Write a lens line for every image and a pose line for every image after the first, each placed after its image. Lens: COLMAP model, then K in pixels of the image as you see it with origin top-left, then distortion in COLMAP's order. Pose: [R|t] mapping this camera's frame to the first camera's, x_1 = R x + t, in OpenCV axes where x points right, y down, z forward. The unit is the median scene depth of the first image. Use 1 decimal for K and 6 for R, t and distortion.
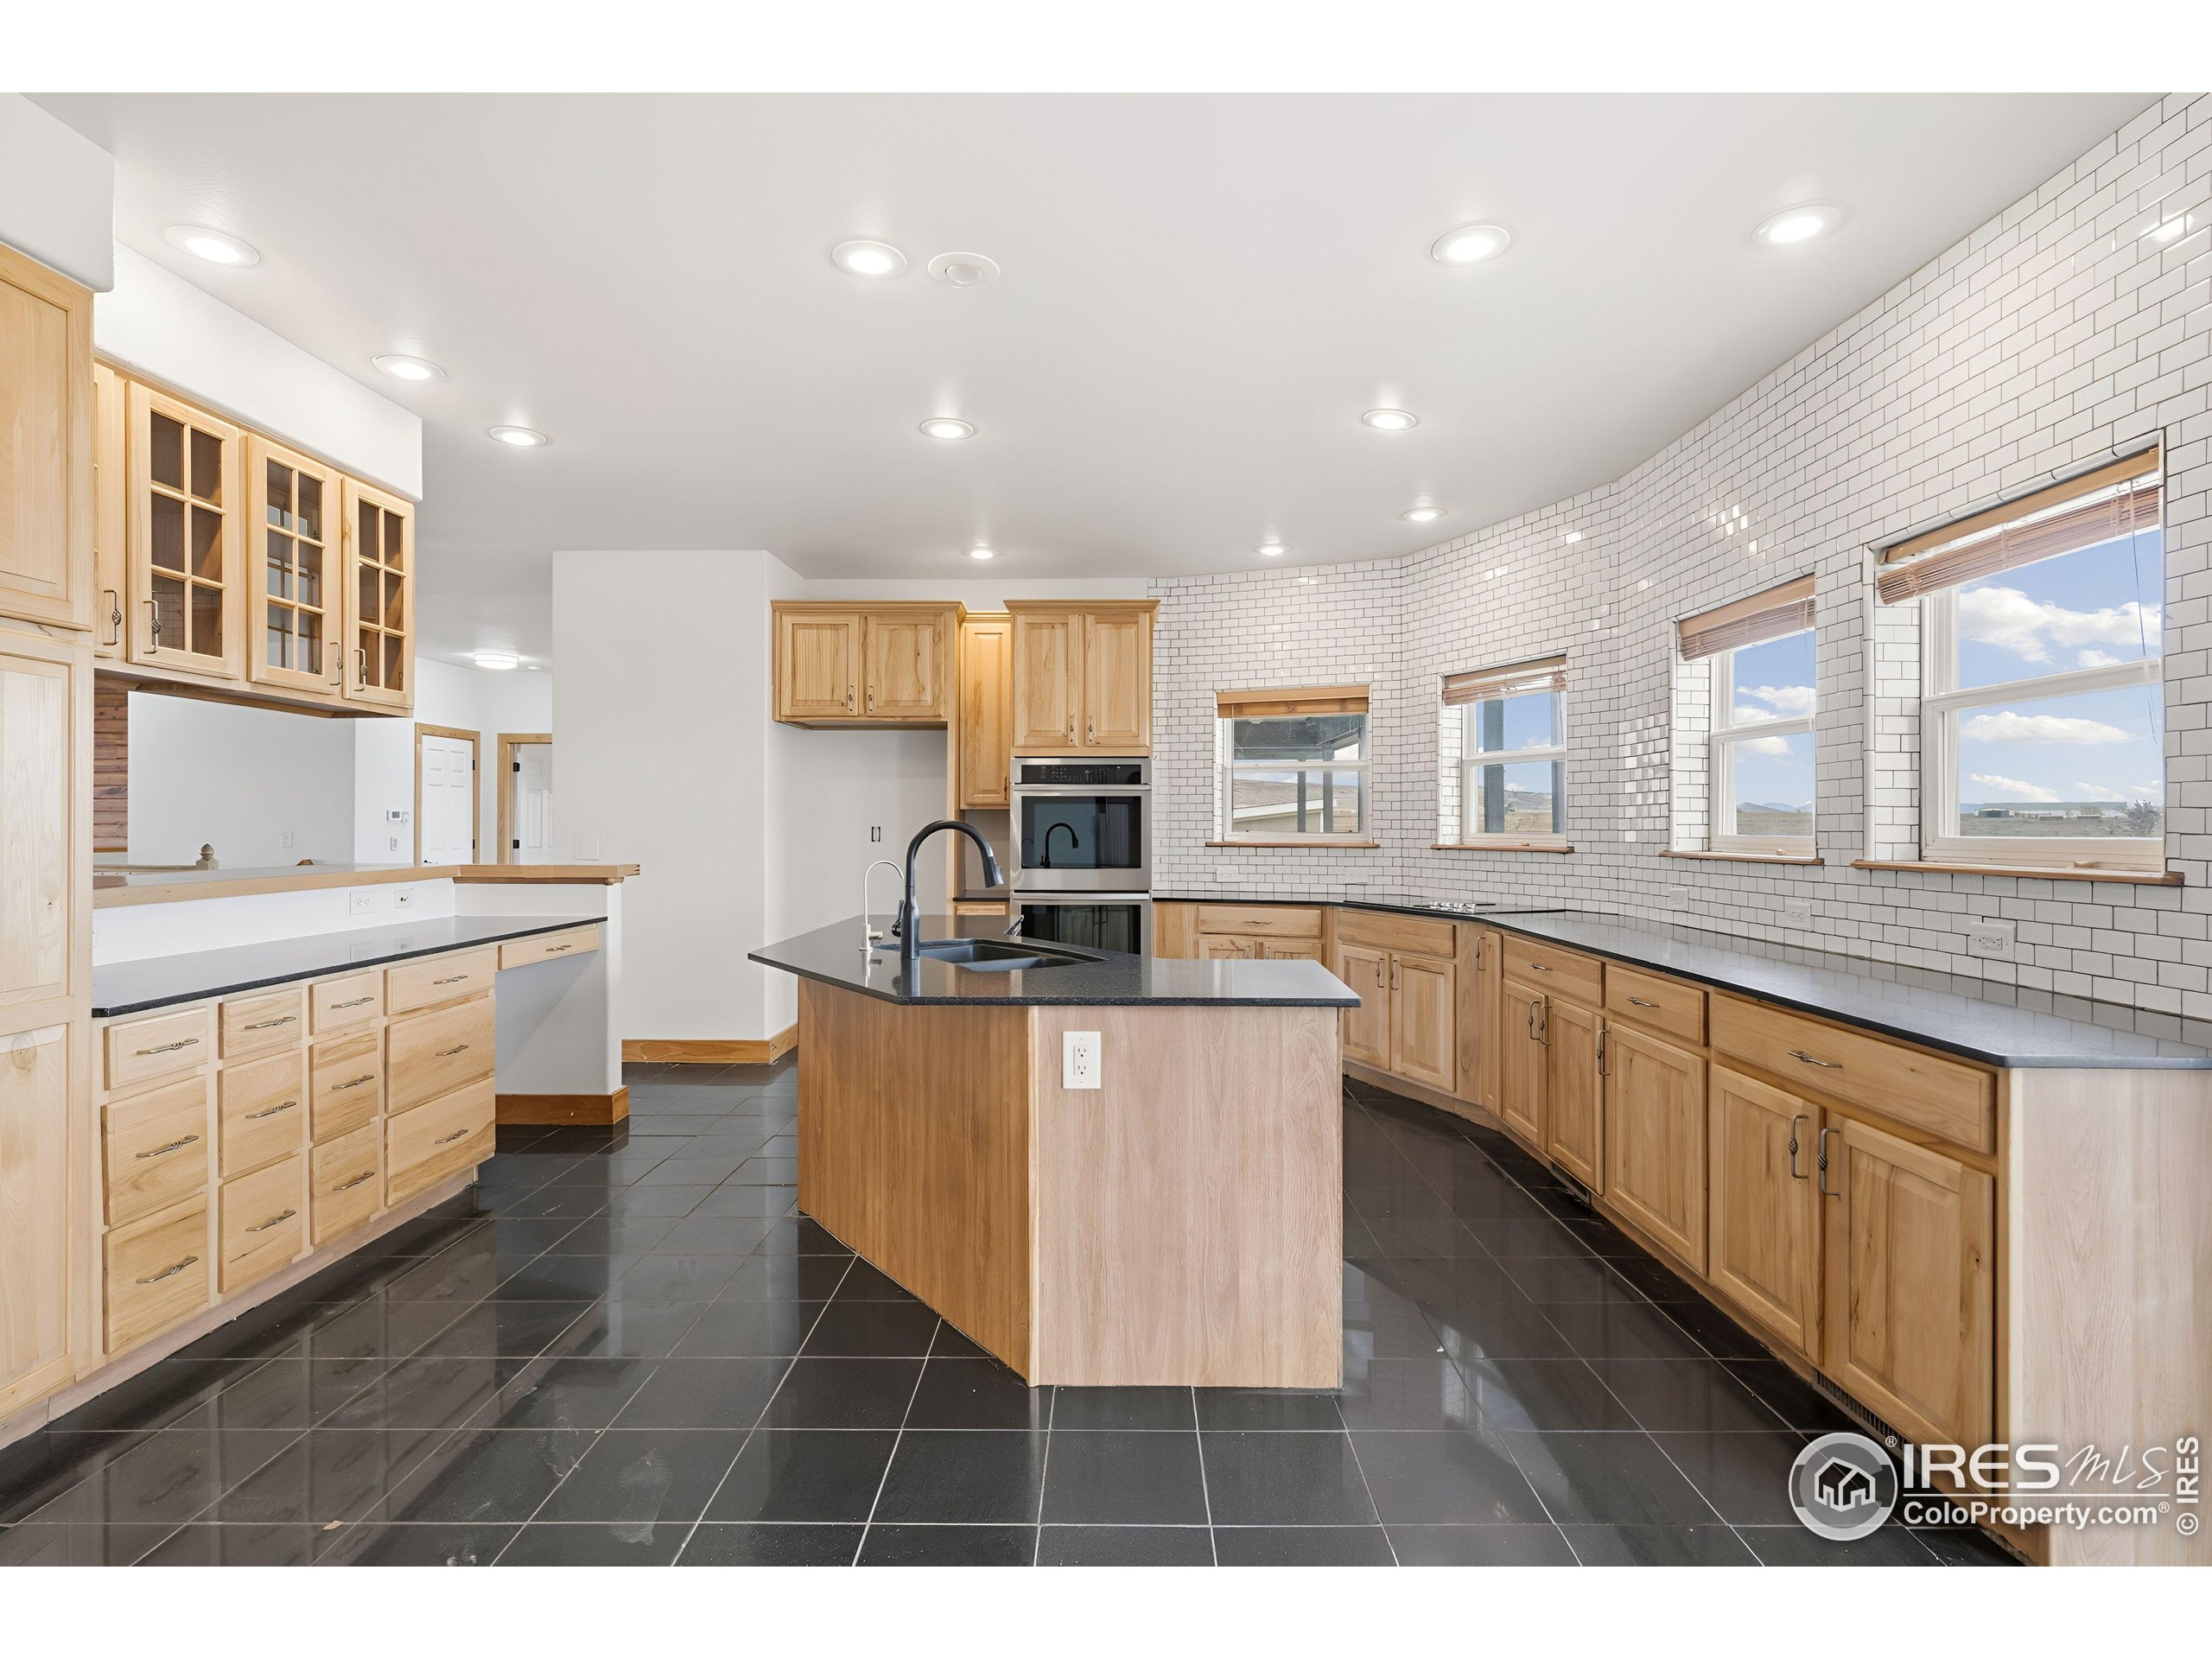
lens RADIAL K [[1122.3, 0, 1105.5], [0, 1122.3, 820.0], [0, 0, 1]] dist [0.000905, 0.000318]
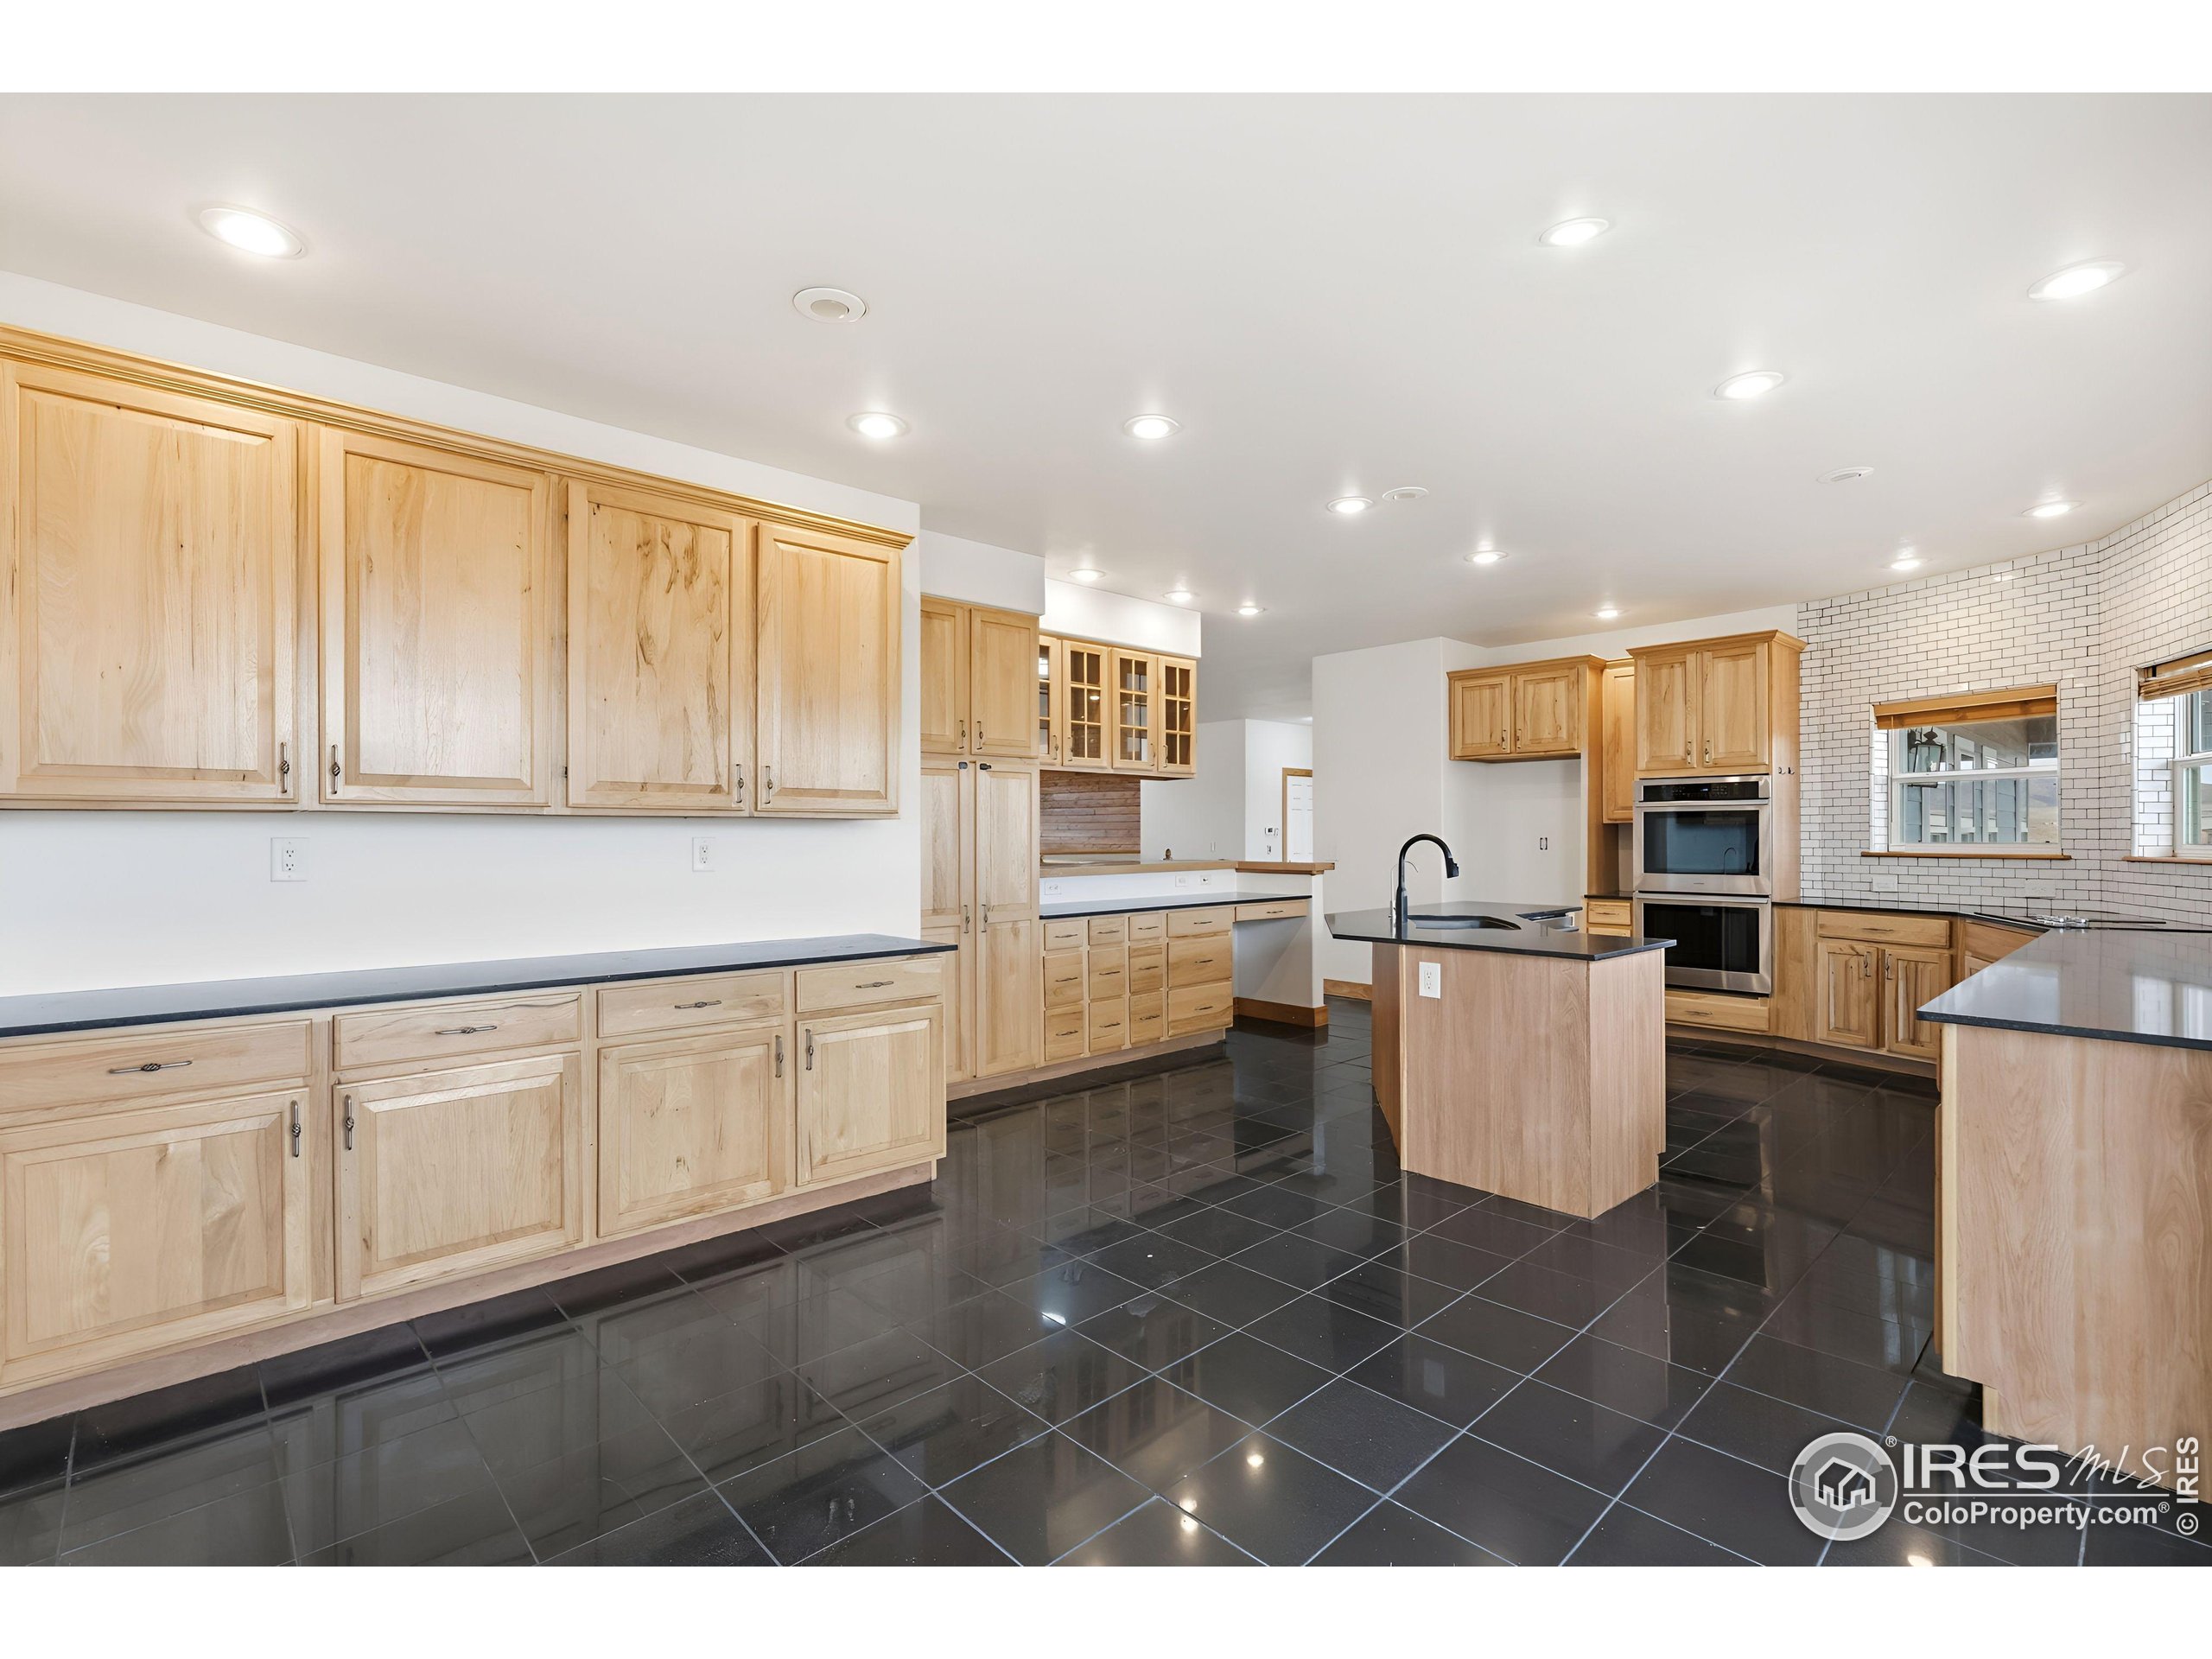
lens RADIAL K [[1122.3, 0, 1105.5], [0, 1122.3, 820.0], [0, 0, 1]] dist [0.000905, 0.000318]
pose [[0.674691, -0.013749, -0.737973, 0.516687], [0.007324, 0.999902, -0.011934, -0.003304], [0.738064, 0.002647, 0.674725, -0.275670]]
